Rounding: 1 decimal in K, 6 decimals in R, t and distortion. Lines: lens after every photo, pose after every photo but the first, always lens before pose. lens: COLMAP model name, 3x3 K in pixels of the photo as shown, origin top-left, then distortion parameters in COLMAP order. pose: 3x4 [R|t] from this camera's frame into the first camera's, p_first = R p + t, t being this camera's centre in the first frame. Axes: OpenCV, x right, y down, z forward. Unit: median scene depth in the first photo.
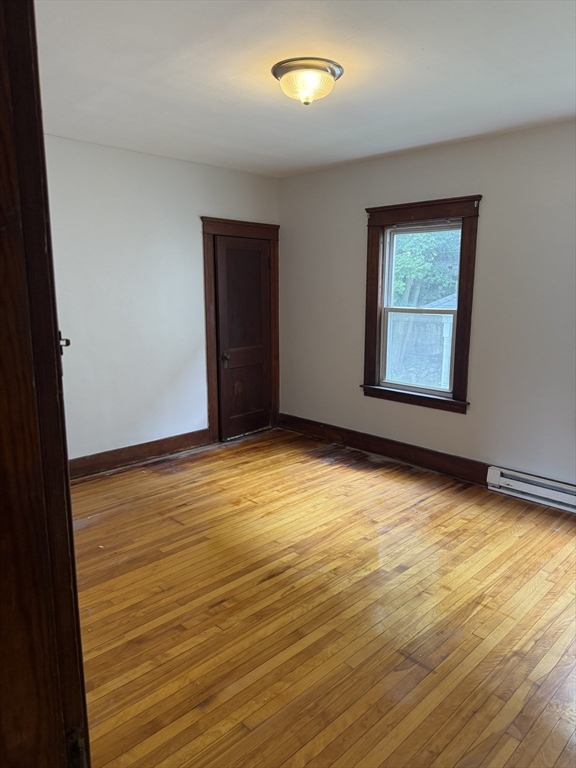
lens RADIAL K [[541.2, 0, 287.5], [0, 541.2, 385.6], [0, 0, 1]] dist [0.006649, -0.024020]
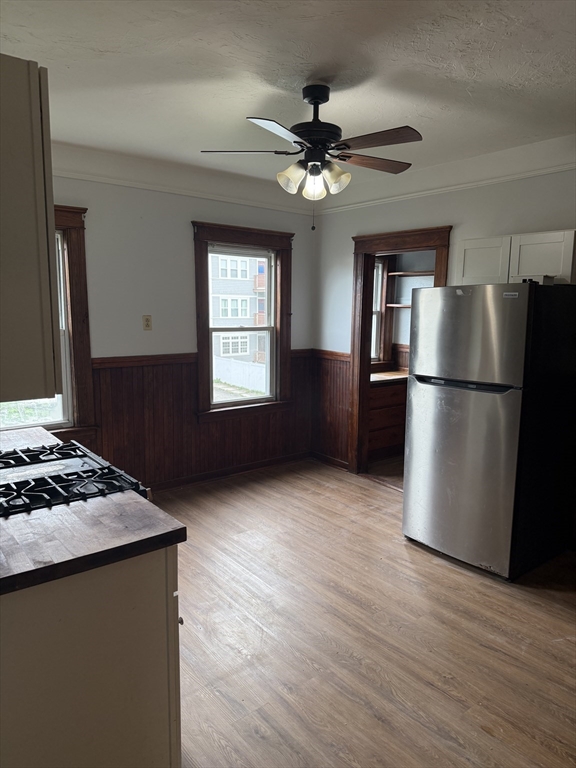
lens RADIAL K [[541.2, 0, 287.6], [0, 541.2, 389.7], [0, 0, 1]] dist [0.006649, -0.024020]
pose [[0.090962, -0.149237, 0.984609, -0.824177], [0.175489, 0.975637, 0.131665, -0.147112], [-0.980270, 0.160812, 0.114935, 0.818549]]
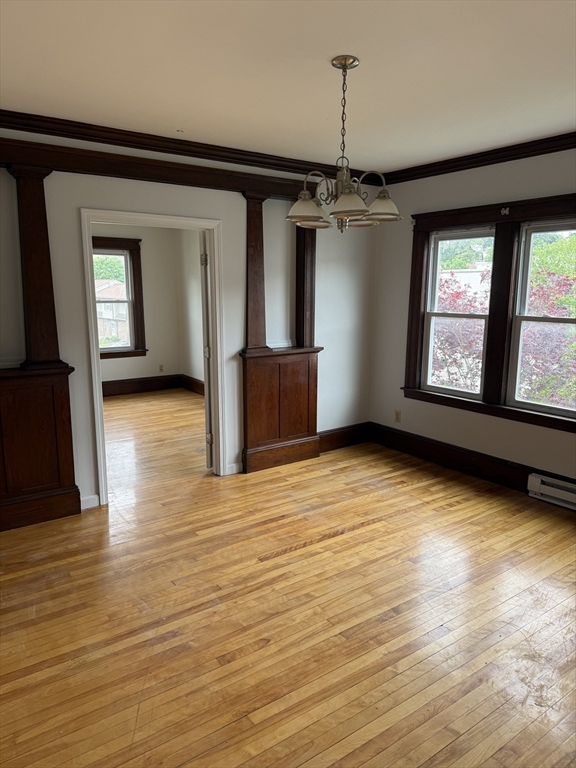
lens RADIAL K [[541.2, 0, 285.7], [0, 541.2, 379.3], [0, 0, 1]] dist [0.006649, -0.024020]
pose [[0.990738, 0.027719, -0.132926, 0.054501], [-0.030235, 0.999399, -0.016942, 0.007777], [0.132377, 0.020804, 0.990981, -0.039453]]
